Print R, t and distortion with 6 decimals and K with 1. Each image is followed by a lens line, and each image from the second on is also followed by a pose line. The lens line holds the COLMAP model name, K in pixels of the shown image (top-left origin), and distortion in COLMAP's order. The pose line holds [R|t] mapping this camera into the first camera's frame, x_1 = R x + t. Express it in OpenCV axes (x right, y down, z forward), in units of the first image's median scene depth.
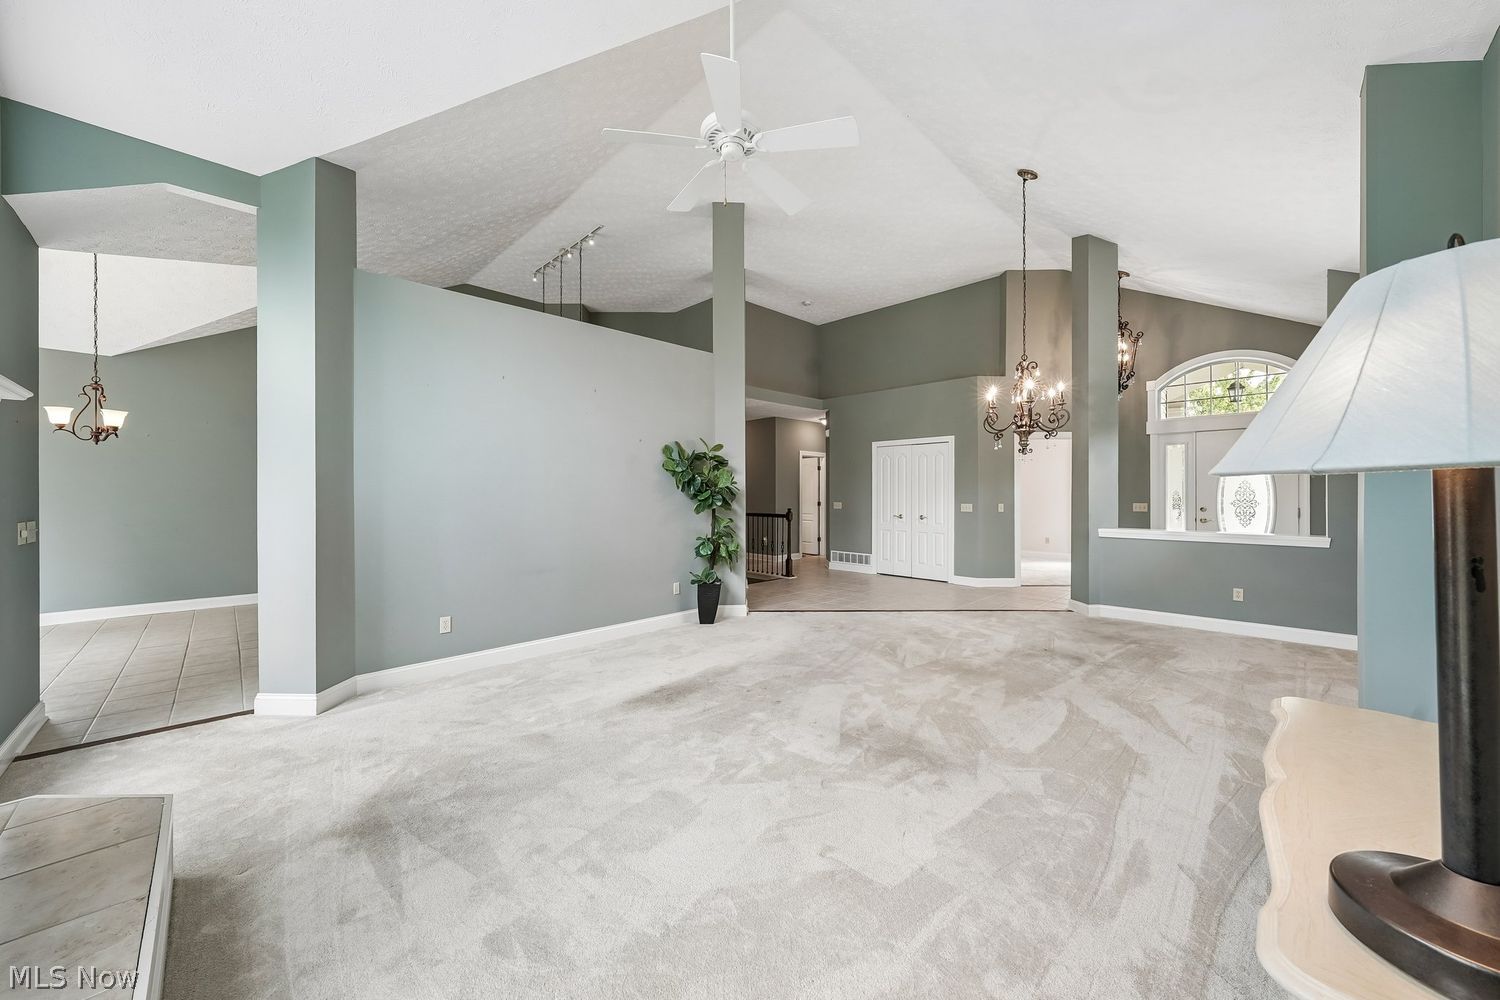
lens RADIAL K [[538.1, 0, 748.9], [0, 538.1, 495.0], [0, 0, 1]] dist [0.000430, 0.000043]
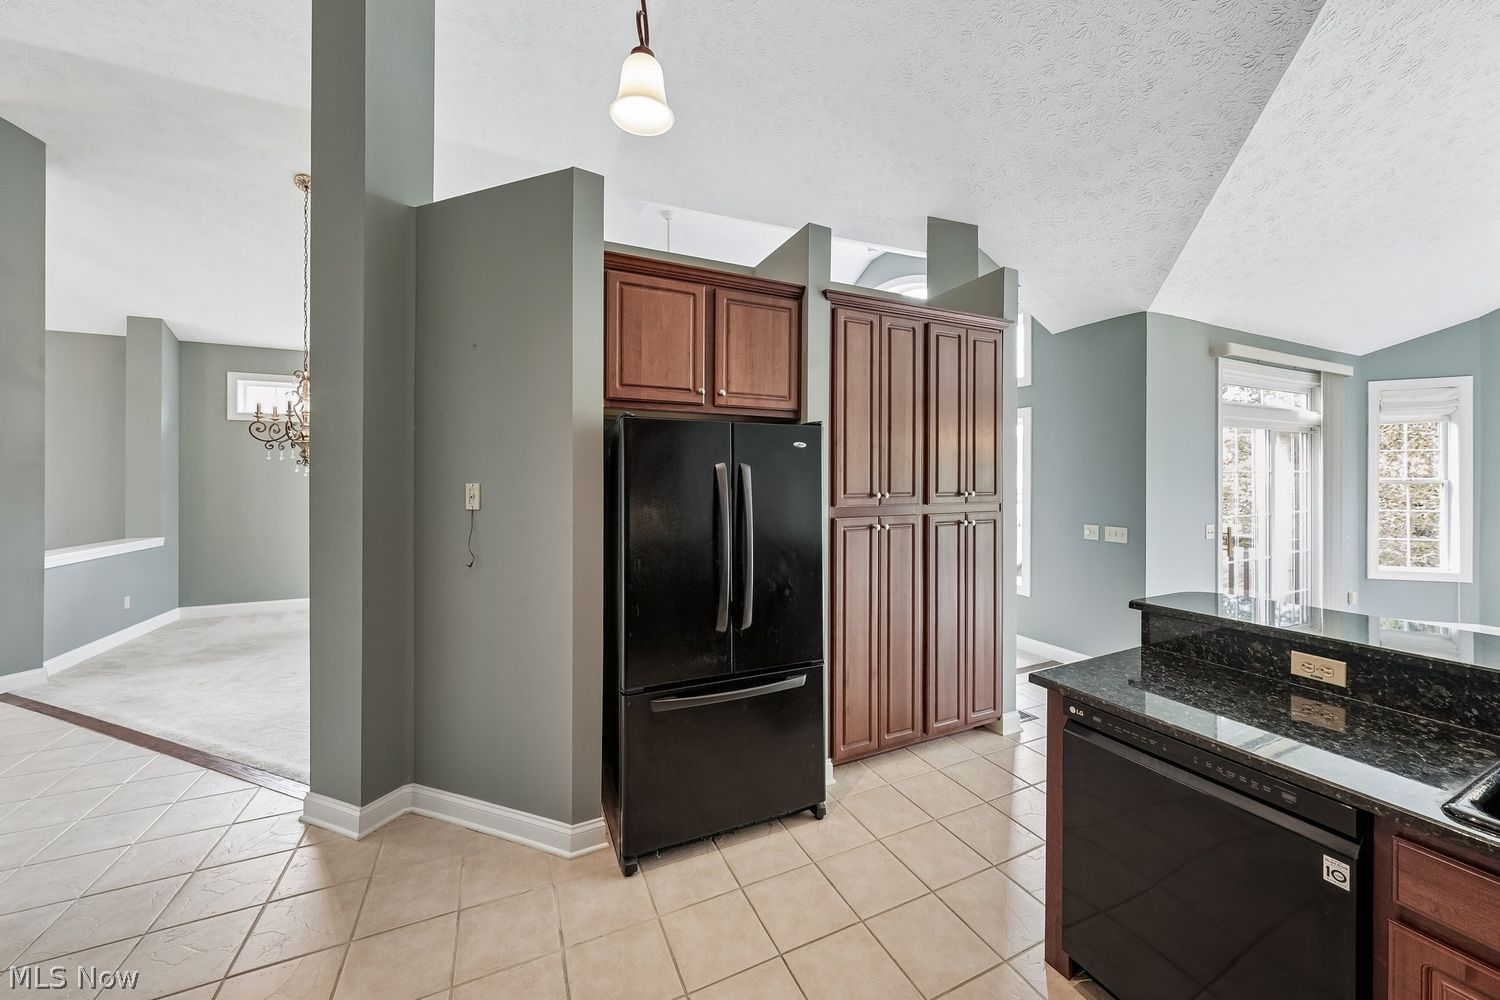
lens RADIAL K [[535.5, 0, 744.4], [0, 535.5, 477.5], [0, 0, 1]] dist [-0.000806, -0.000021]
pose [[-0.936422, 0.003395, 0.350860, -0.605388], [0.003466, 0.999994, -0.000425, -0.053545], [-0.350859, 0.000818, -0.936428, 1.689357]]
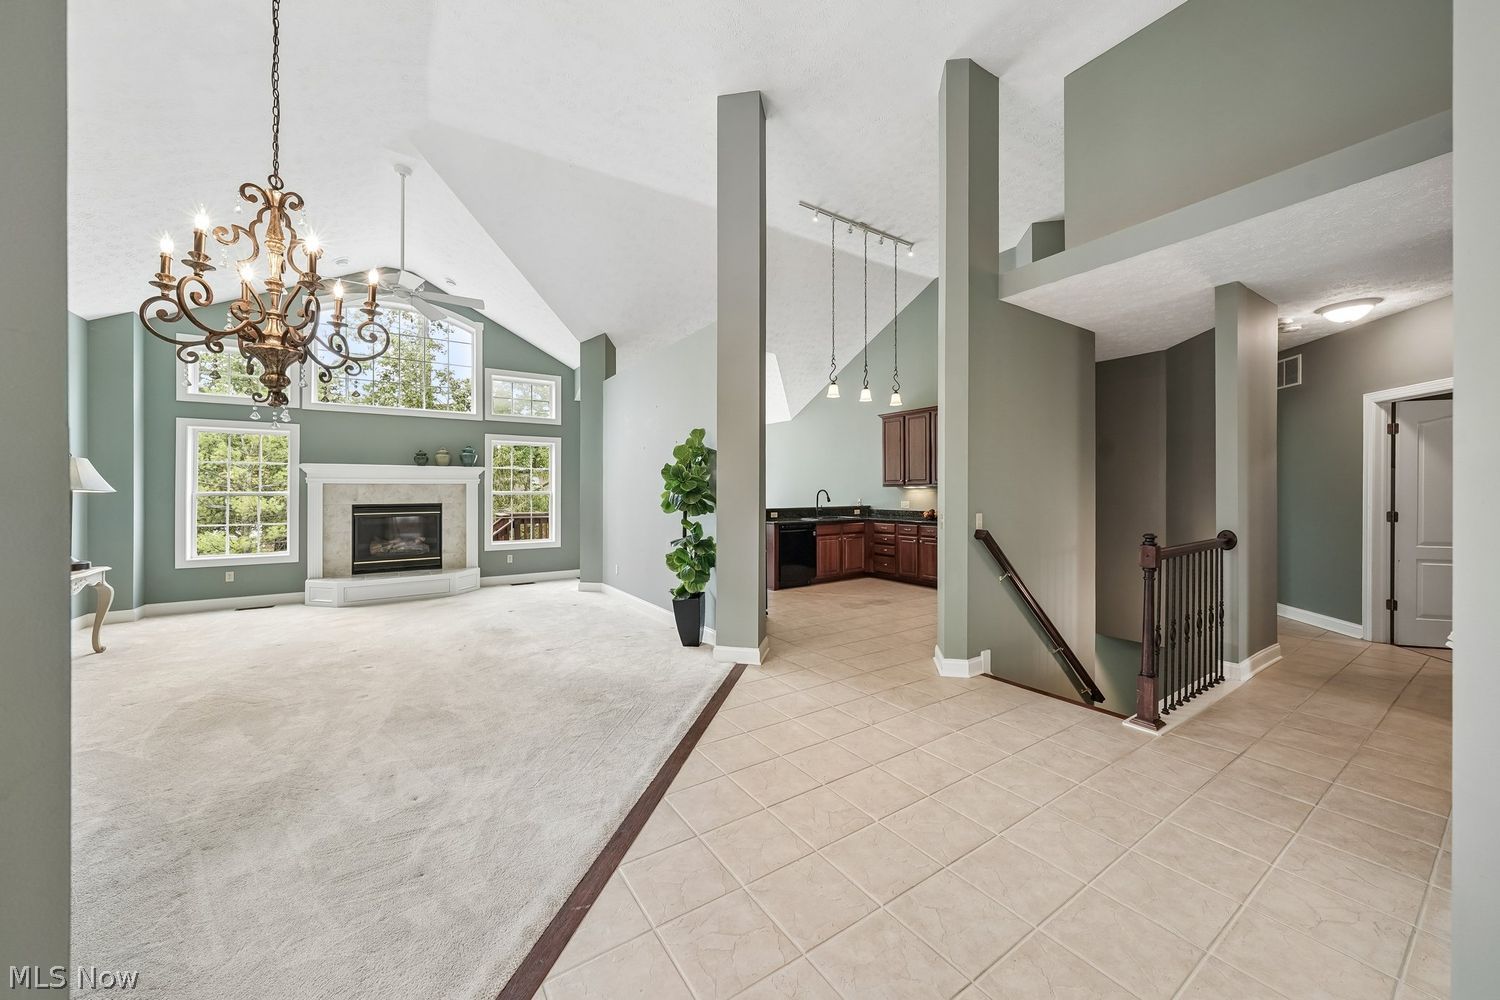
lens RADIAL K [[538.1, 0, 748.9], [0, 538.1, 495.0], [0, 0, 1]] dist [0.000430, 0.000043]
pose [[-0.196691, 0.007050, -0.980440, 0.889511], [0.000146, 0.999974, 0.007161, -0.008386], [0.980465, 0.001266, -0.196687, 1.505462]]
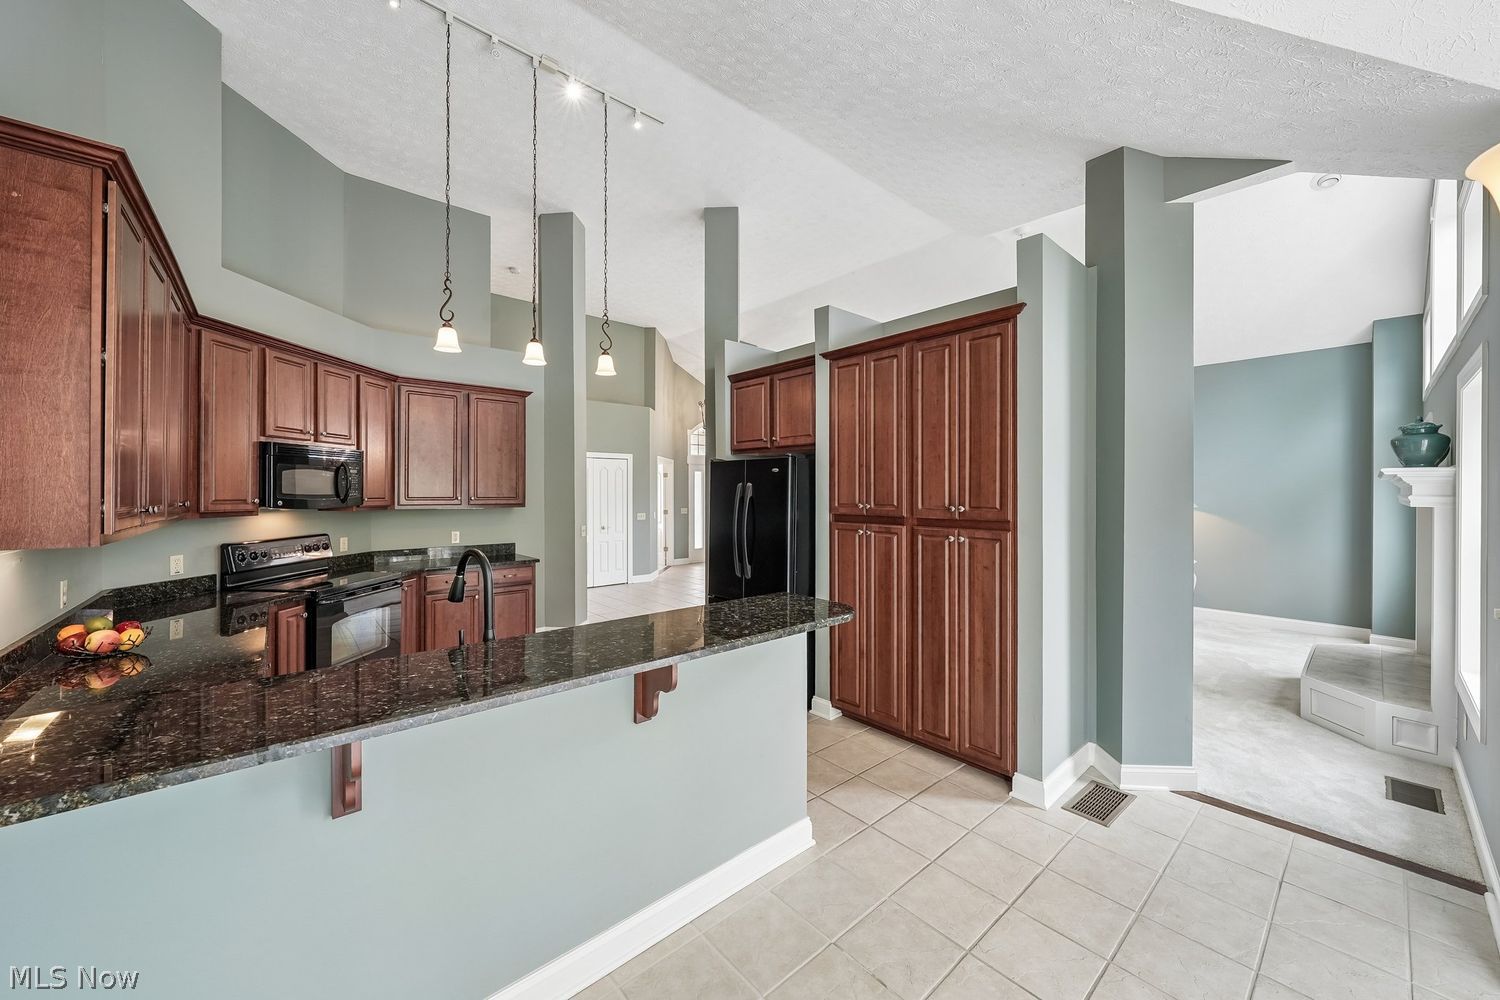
lens RADIAL K [[545.5, 0, 740.8], [0, 545.5, 491.8], [0, 0, 1]] dist [-0.000843, 0.000037]
pose [[0.075691, -0.001781, 0.997130, -1.304226], [0.001689, 0.999997, 0.001658, -0.054348], [-0.997130, 0.001558, 0.075694, 1.167842]]
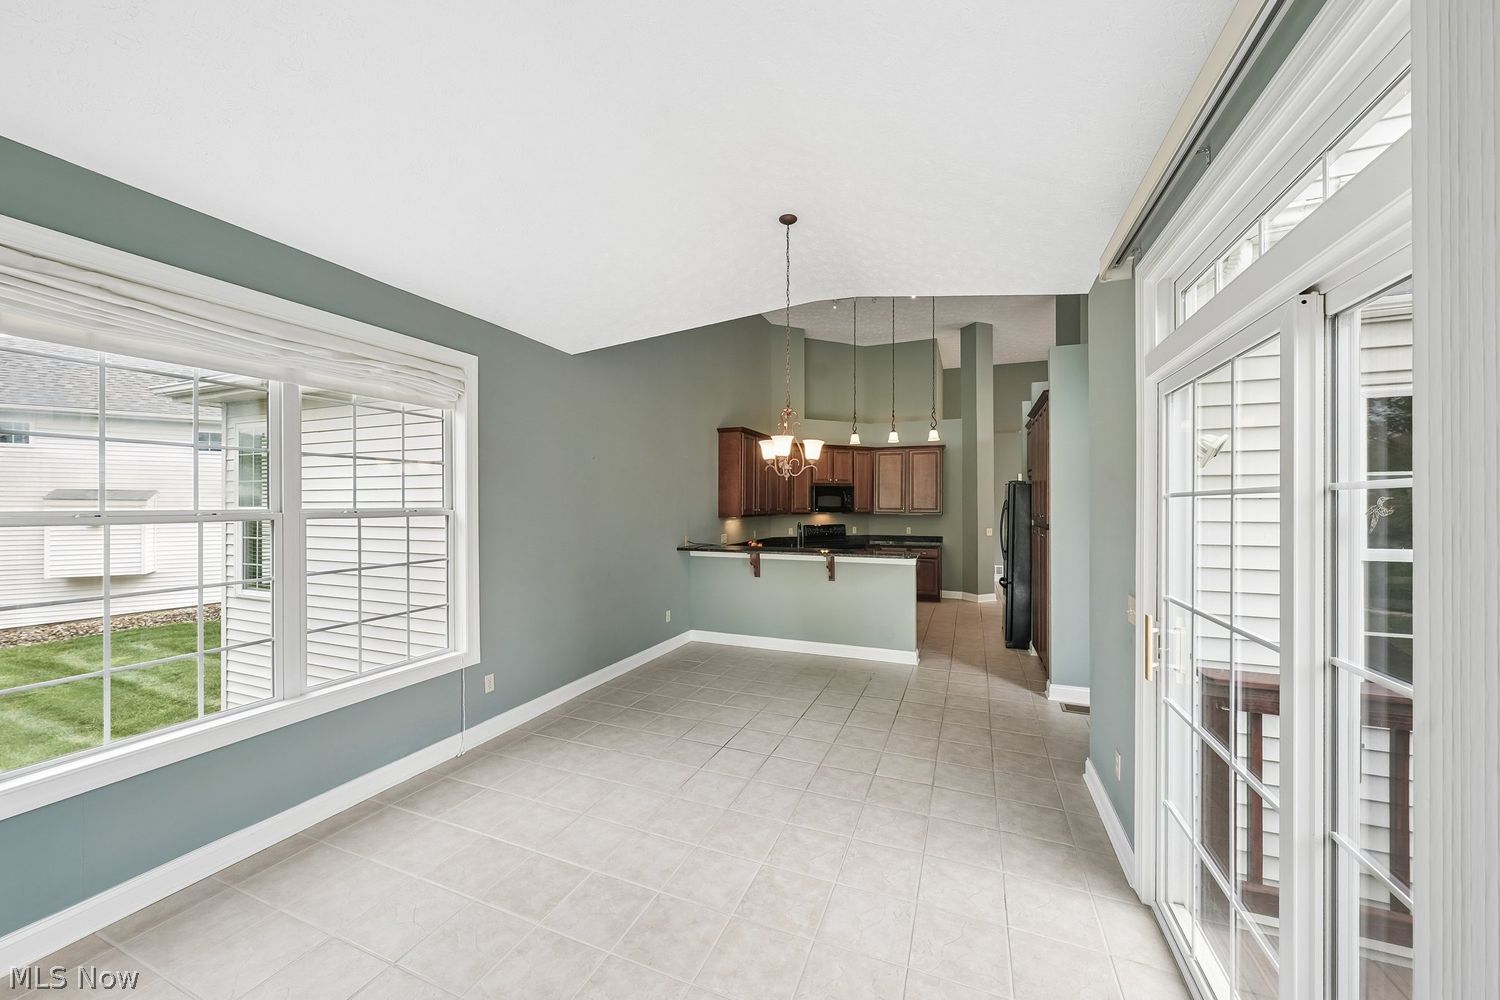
lens RADIAL K [[545.5, 0, 740.8], [0, 545.5, 491.8], [0, 0, 1]] dist [-0.000843, 0.000037]
pose [[0.923955, 0.008595, 0.382403, -1.583910], [0.000551, 0.999717, -0.023802, -0.056132], [-0.382500, 0.022203, 0.923689, 0.148418]]
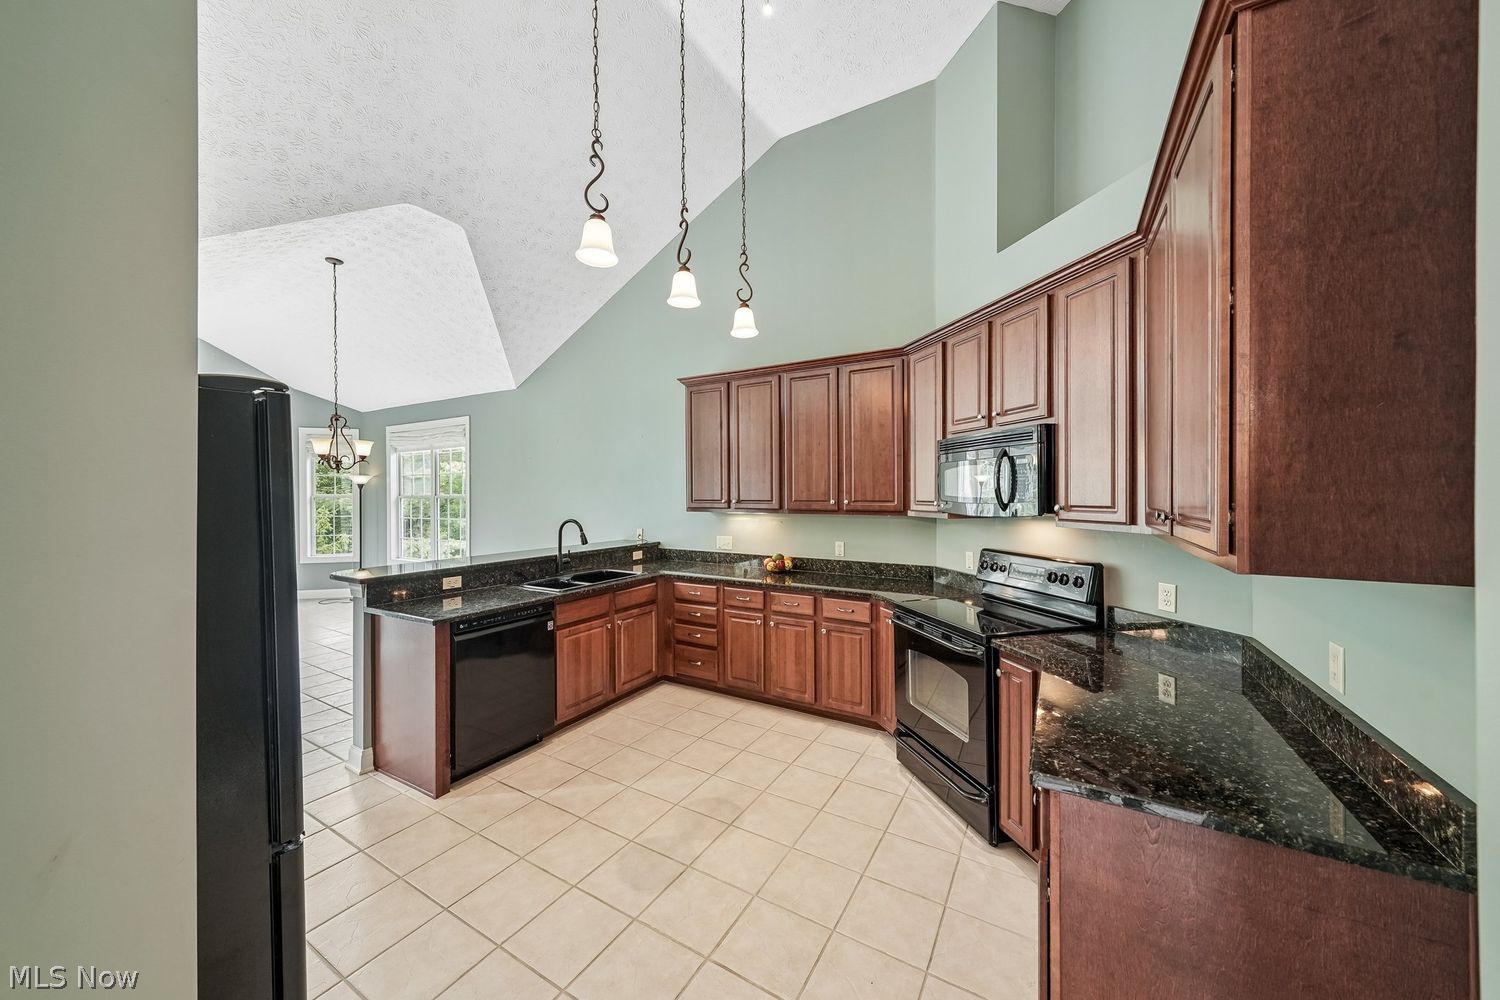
lens RADIAL K [[522.3, 0, 750.0], [0, 522.3, 500.0], [0, 0, 1]] dist [0.000038, 0.000013]
pose [[0.252457, 0.010805, -0.967548, -0.021983], [-0.000545, 0.999939, 0.011025, -0.054709], [0.967608, -0.002255, 0.252448, 1.460656]]
